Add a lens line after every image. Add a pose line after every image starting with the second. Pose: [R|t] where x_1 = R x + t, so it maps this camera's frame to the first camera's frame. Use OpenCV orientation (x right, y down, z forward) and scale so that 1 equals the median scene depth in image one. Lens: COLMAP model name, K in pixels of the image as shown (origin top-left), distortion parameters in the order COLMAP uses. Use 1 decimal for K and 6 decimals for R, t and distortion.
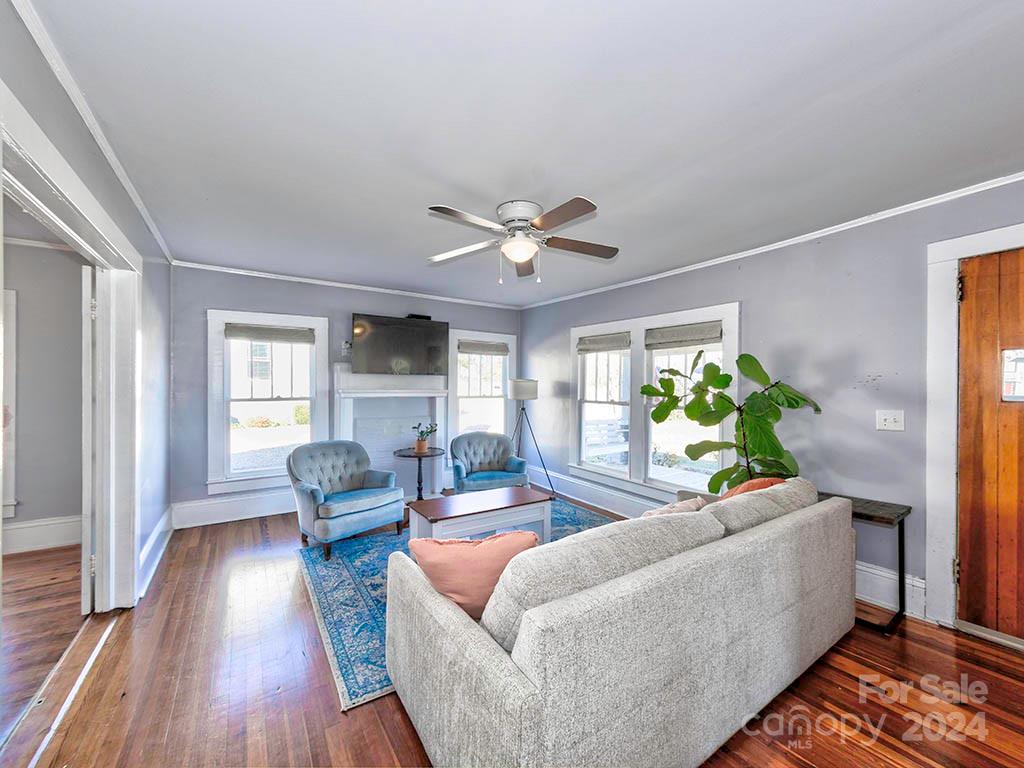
lens RADIAL K [[402.6, 0, 510.6], [0, 402.6, 388.3], [0, 0, 1]] dist [0.001731, 0.000225]
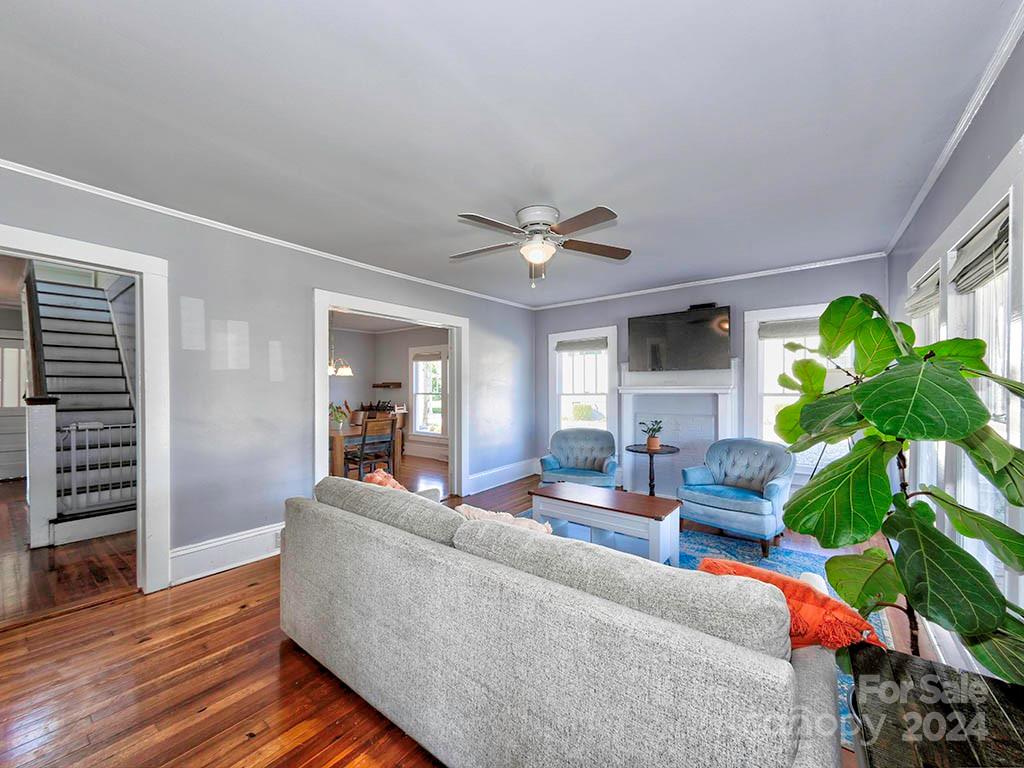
lens RADIAL K [[402.6, 0, 511.5], [0, 402.6, 389.2], [0, 0, 1]] dist [0.001731, 0.000225]
pose [[0.329448, -0.003593, -0.944167, 0.592295], [0.008018, 0.999967, -0.001008, 0.010476], [0.944140, -0.007239, 0.329466, 0.346969]]
